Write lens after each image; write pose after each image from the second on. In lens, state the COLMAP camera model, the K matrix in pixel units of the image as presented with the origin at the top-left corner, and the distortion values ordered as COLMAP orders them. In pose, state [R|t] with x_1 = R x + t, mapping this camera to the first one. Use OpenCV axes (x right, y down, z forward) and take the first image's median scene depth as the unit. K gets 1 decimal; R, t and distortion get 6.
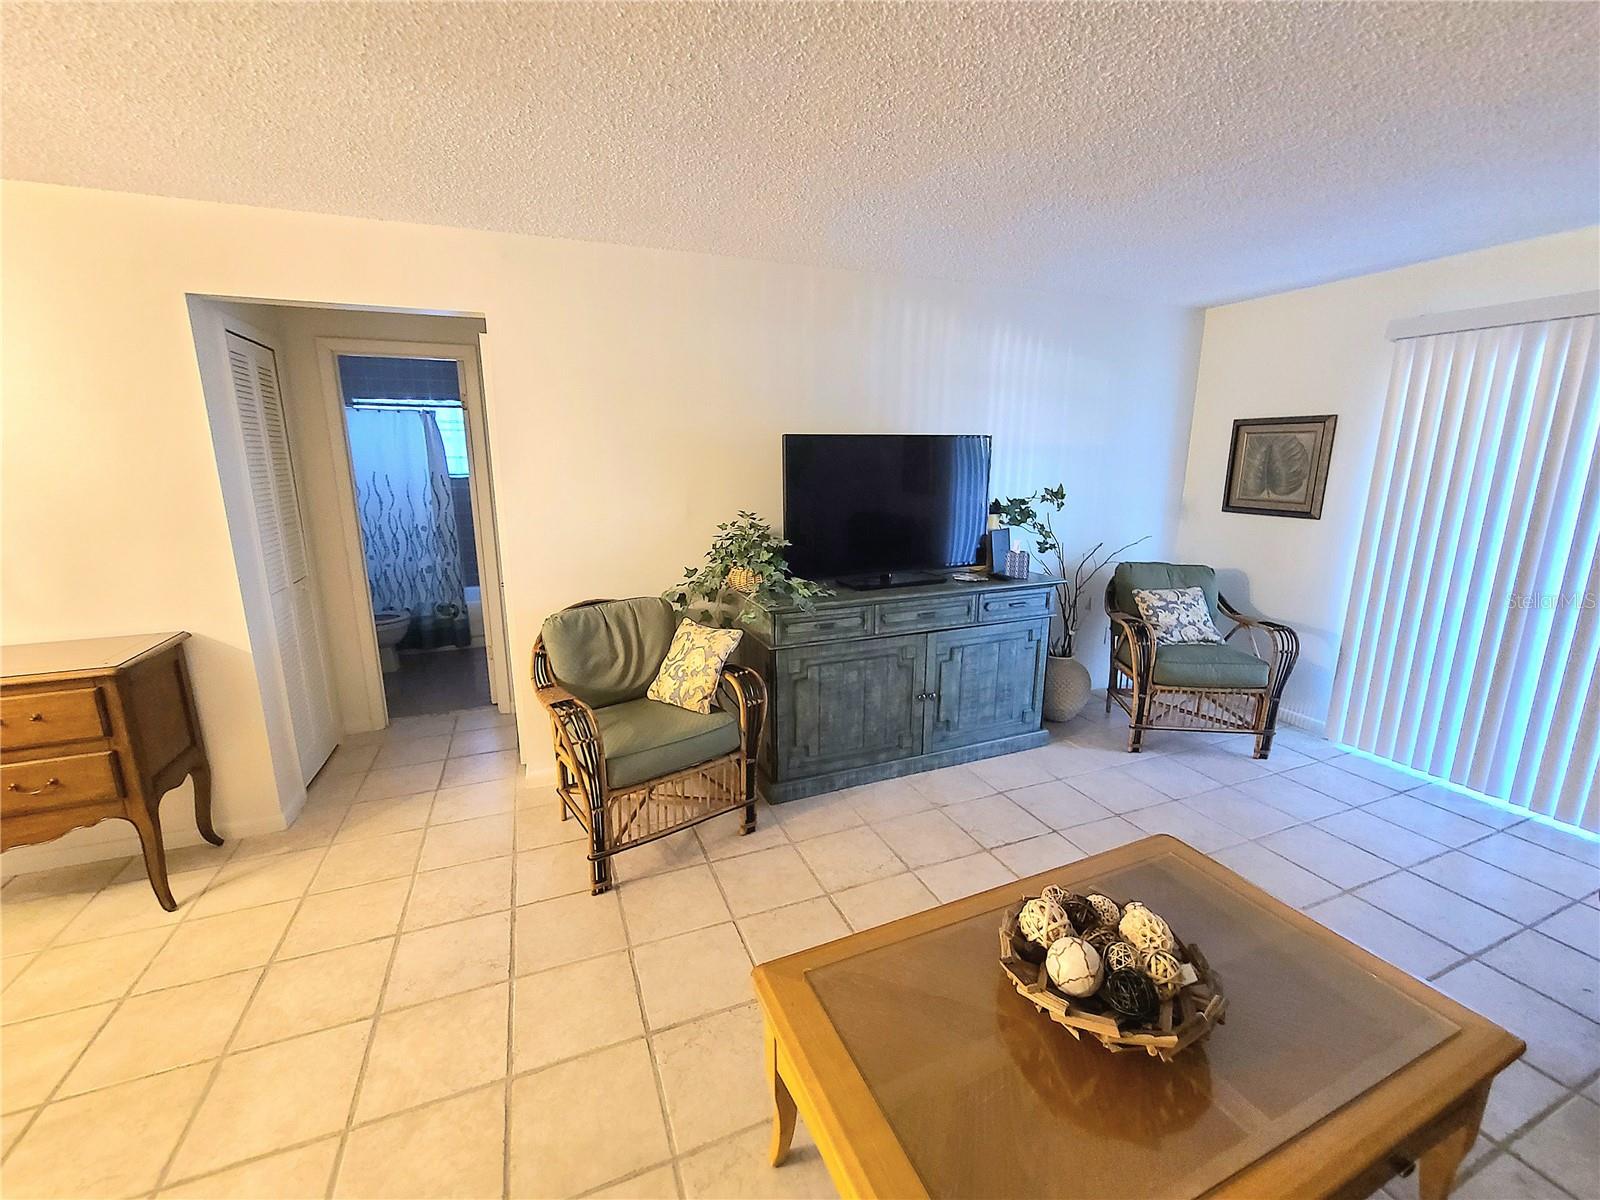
lens RADIAL K [[647.6, 0, 800.0], [0, 647.6, 600.0], [0, 0, 1]] dist [-0.000571, -0.000058]
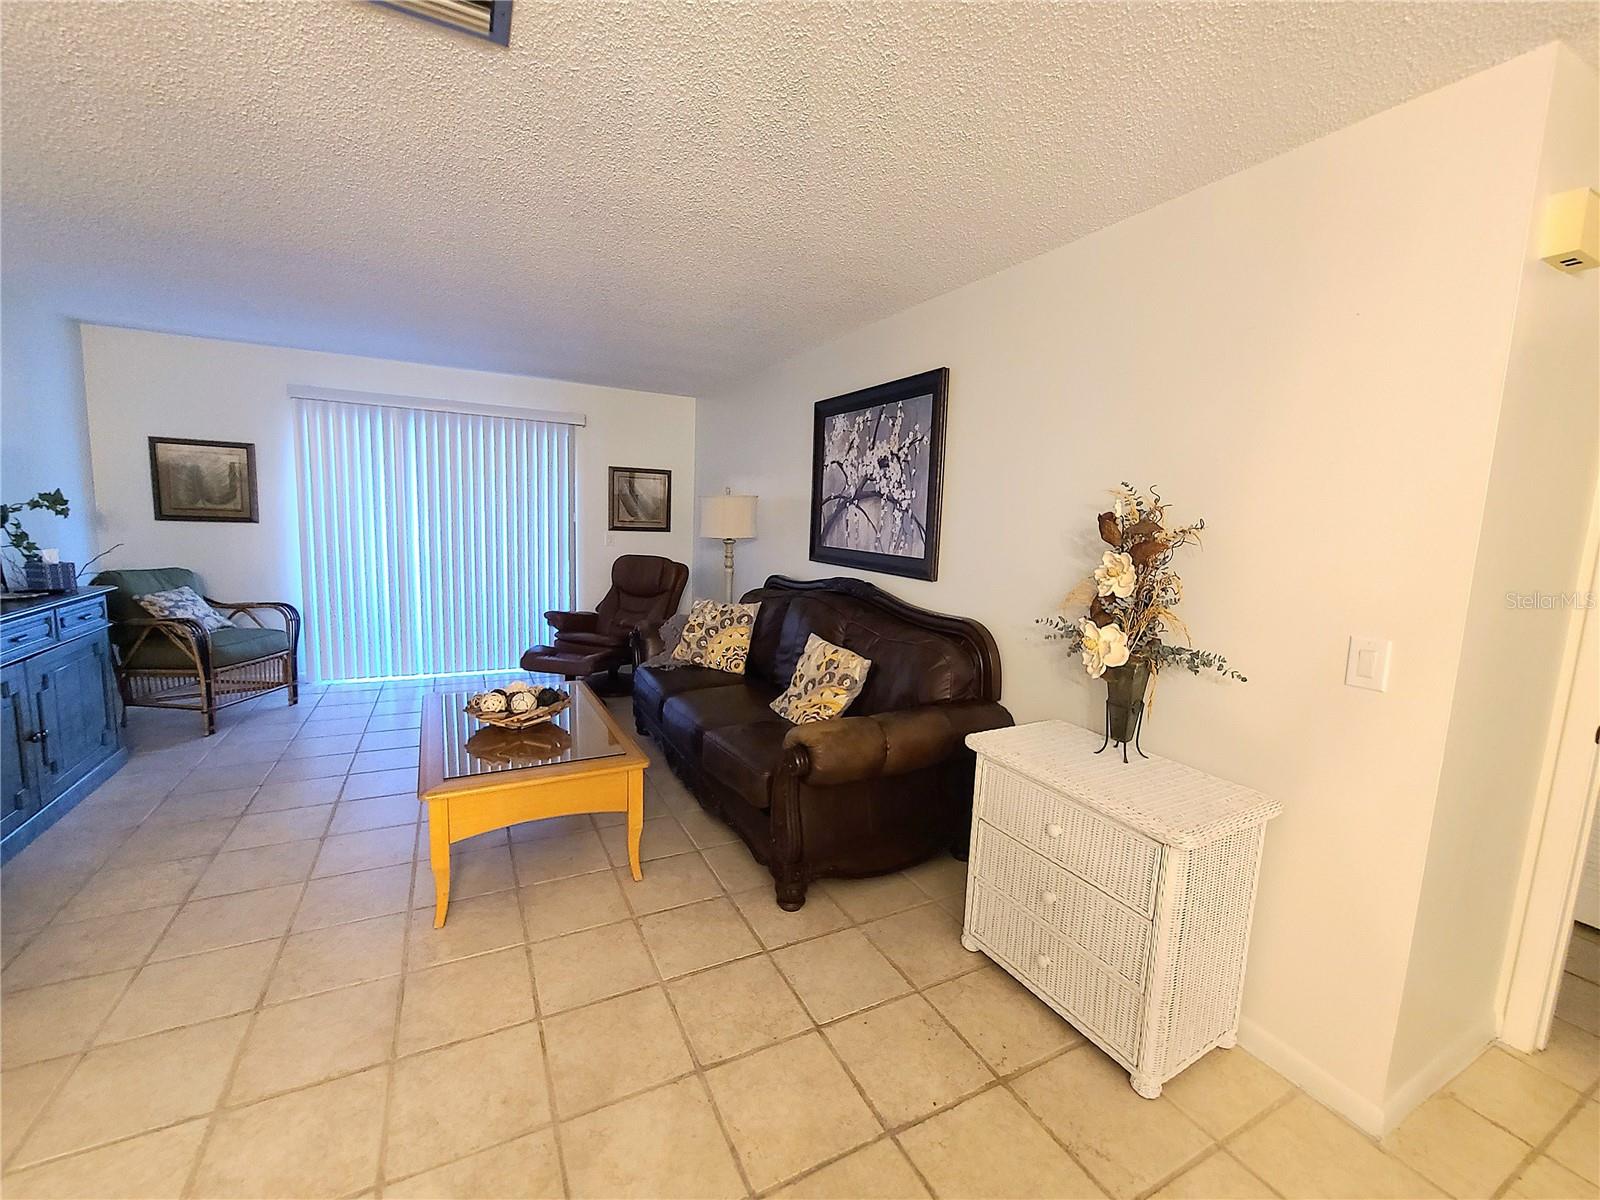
lens RADIAL K [[647.6, 0, 800.0], [0, 647.6, 600.0], [0, 0, 1]] dist [-0.000571, -0.000058]
pose [[-0.090257, -0.134719, 0.986765, -0.658682], [0.164481, 0.975186, 0.148183, 0.014023], [-0.982242, 0.175679, -0.065858, 0.048001]]
